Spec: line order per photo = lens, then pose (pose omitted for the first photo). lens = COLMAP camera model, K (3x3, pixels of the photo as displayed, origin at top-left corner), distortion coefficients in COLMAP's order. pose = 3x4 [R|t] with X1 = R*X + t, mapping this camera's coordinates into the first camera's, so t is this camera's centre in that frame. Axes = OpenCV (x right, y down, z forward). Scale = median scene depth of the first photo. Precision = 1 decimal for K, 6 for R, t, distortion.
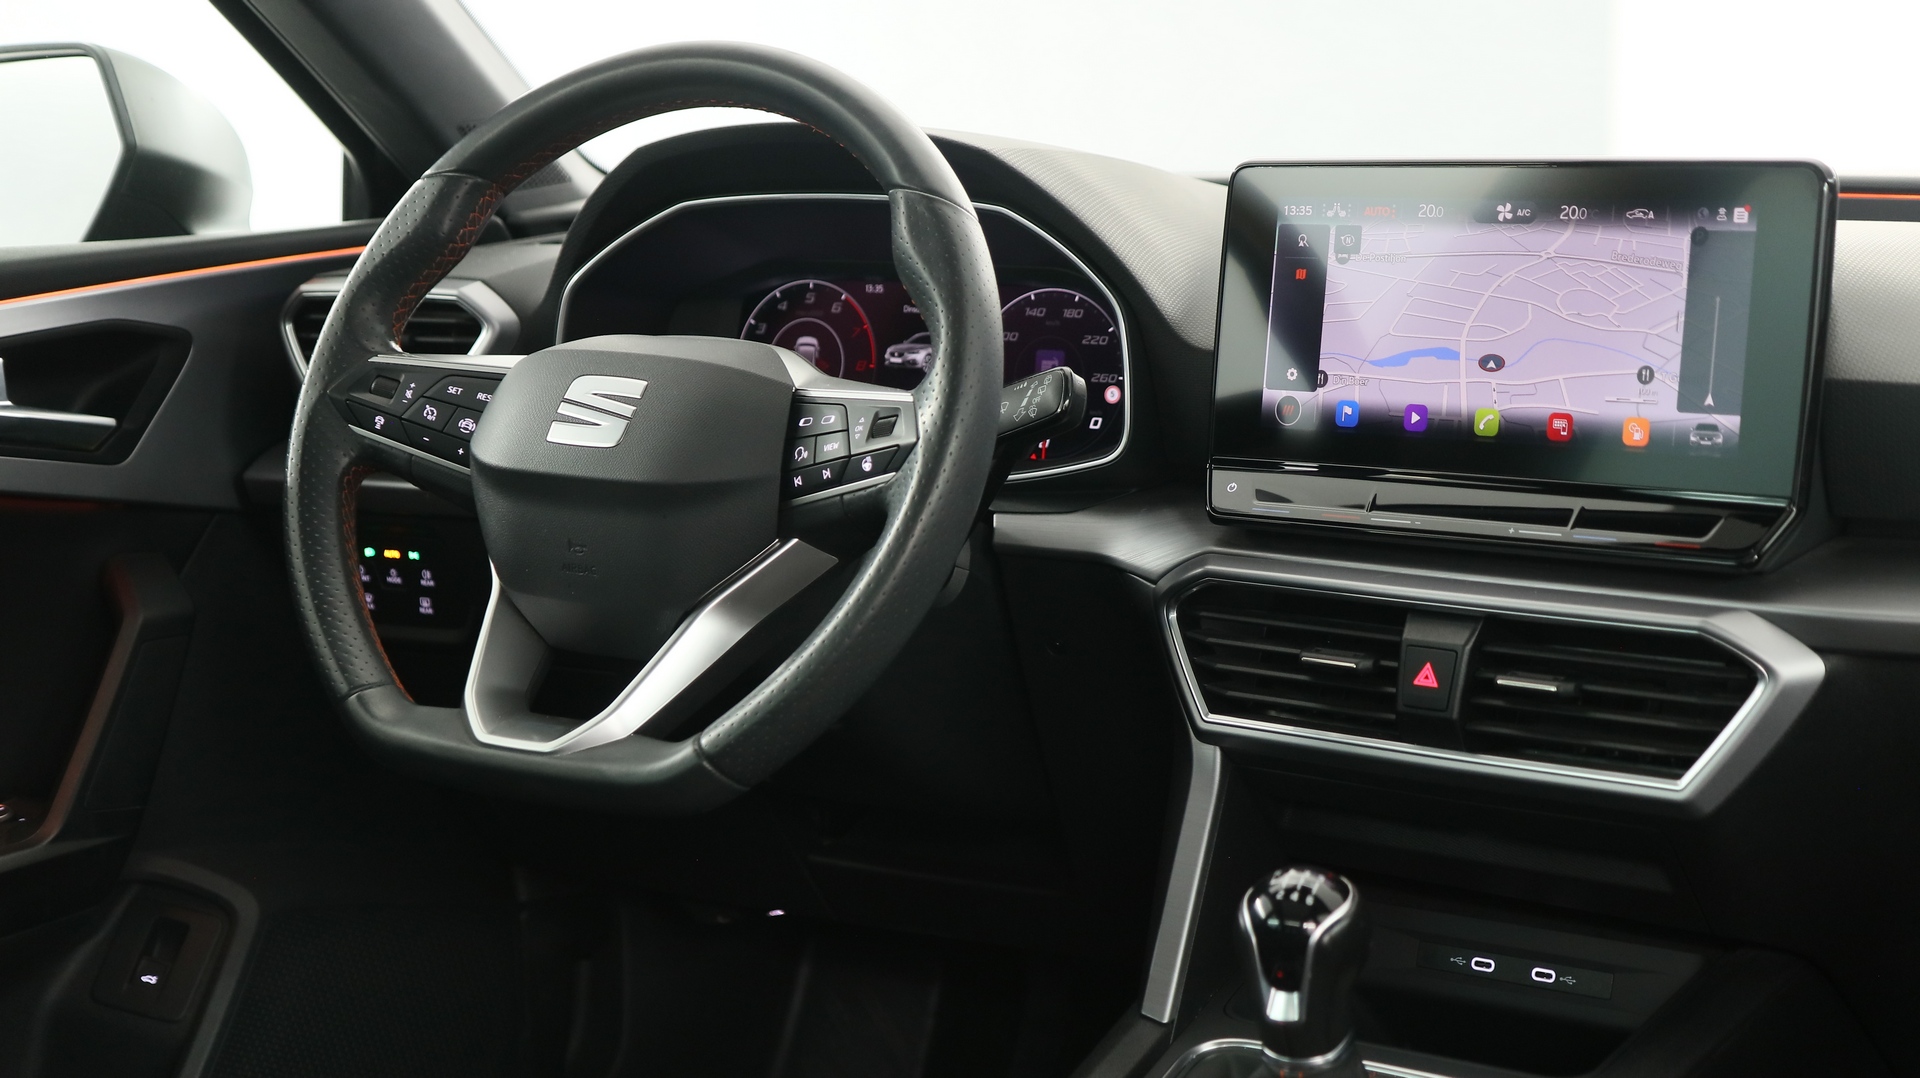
lens RADIAL K [[3147.7, 0, 960.0], [0, 3147.7, 539.0], [0, 0, 1]] dist [-0.003230, 0.047145]
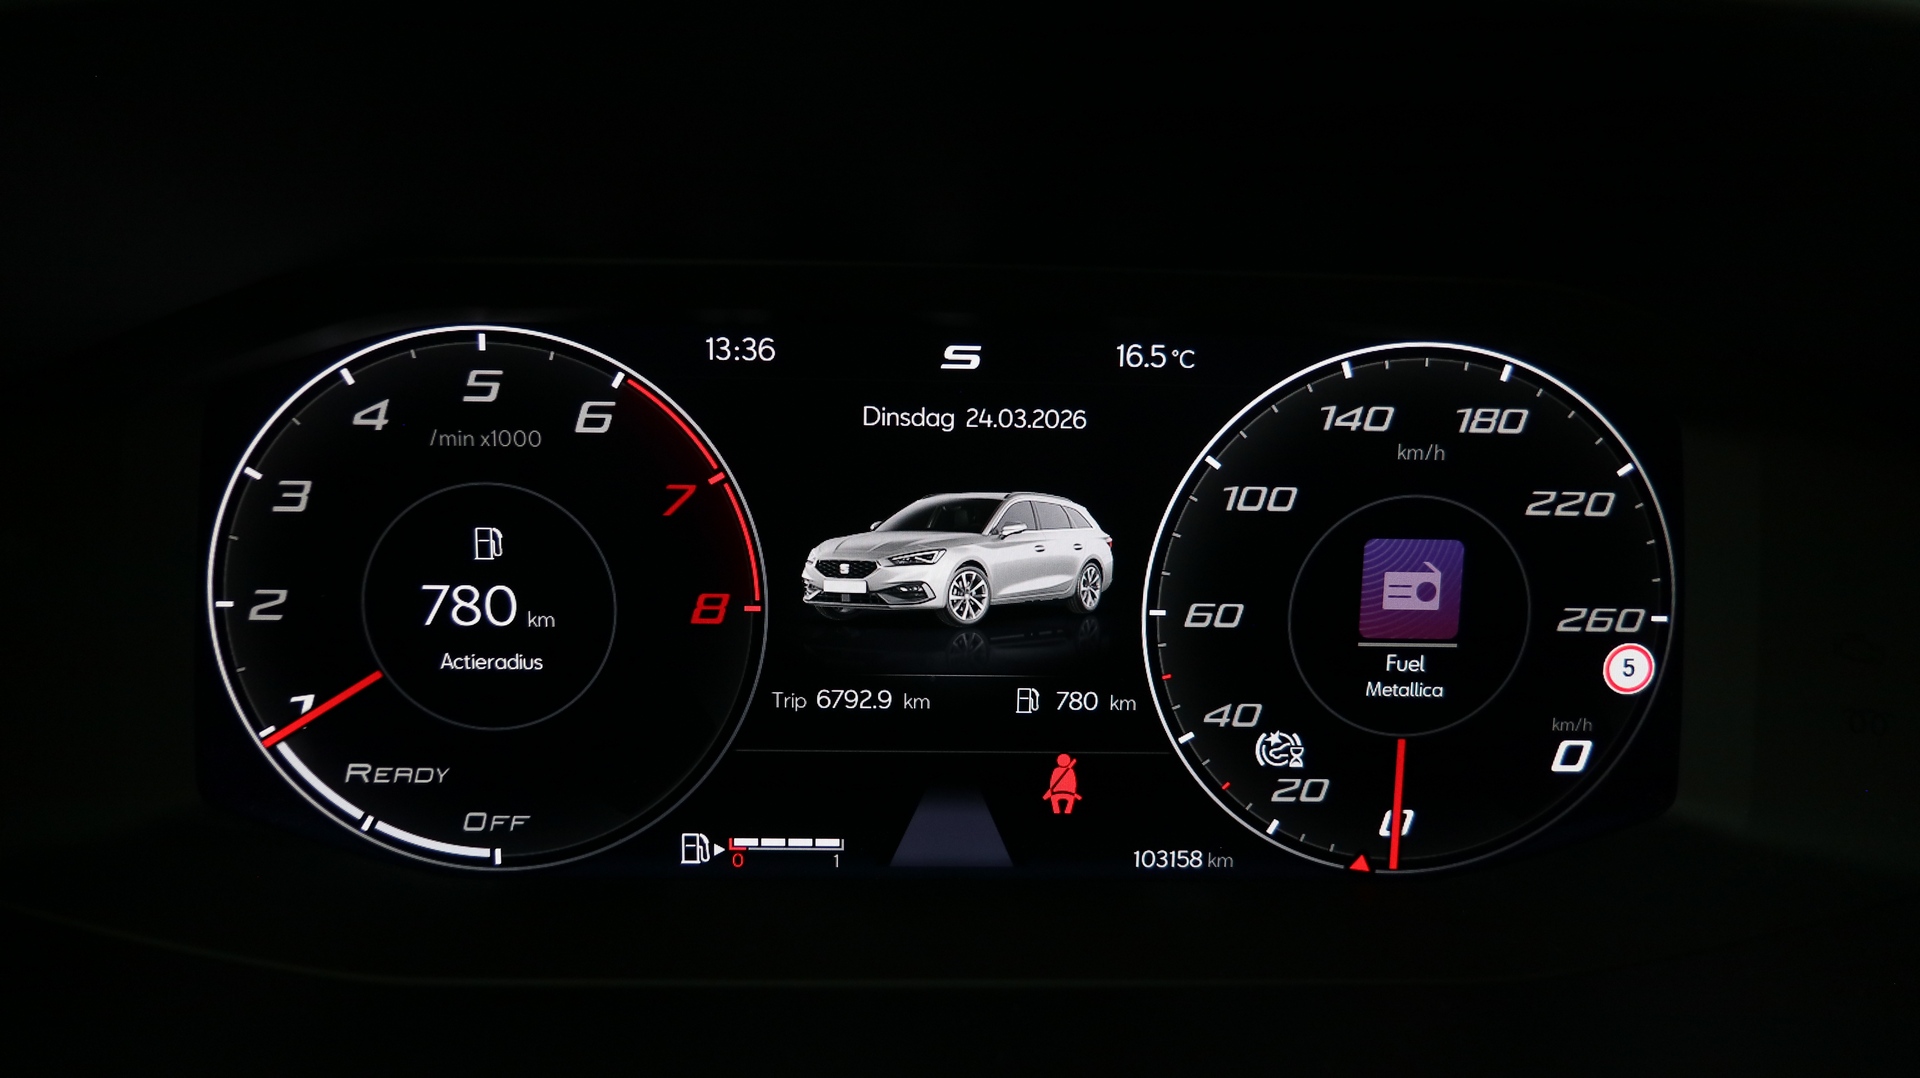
lens RADIAL K [[1488.1, 0, 960.0], [0, 1488.1, 539.0], [0, 0, 1]] dist [-0.008822, -0.003244]
pose [[0.848434, -0.136178, 0.511483, -0.098542], [0.048098, 0.982175, 0.181712, -0.102527], [-0.527111, -0.129569, 0.839860, 1.033788]]
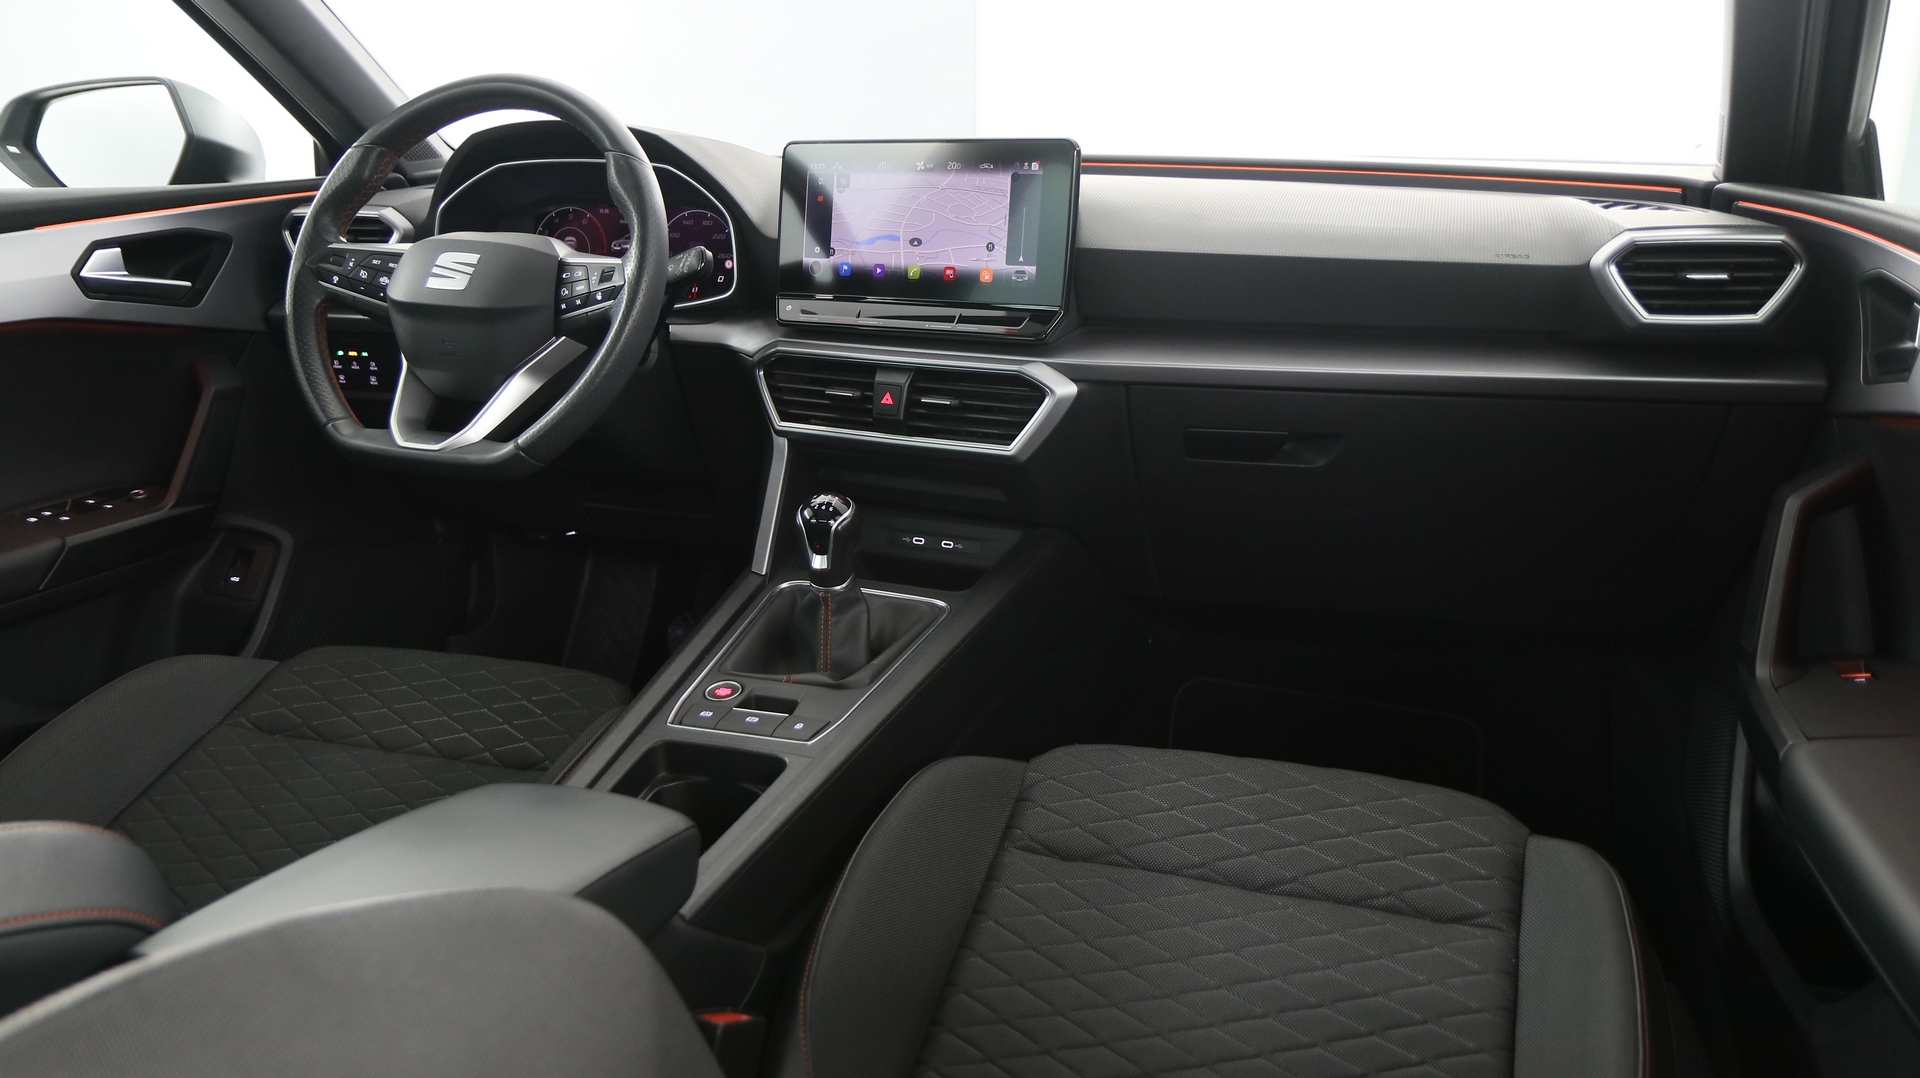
lens RADIAL K [[1488.1, 0, 960.0], [0, 1488.1, 539.0], [0, 0, 1]] dist [-0.008822, -0.003244]
pose [[0.982049, -0.040220, 0.184289, 0.013567], [0.017876, 0.992450, 0.121336, 0.016822], [-0.187778, -0.115864, 0.975354, 0.044923]]
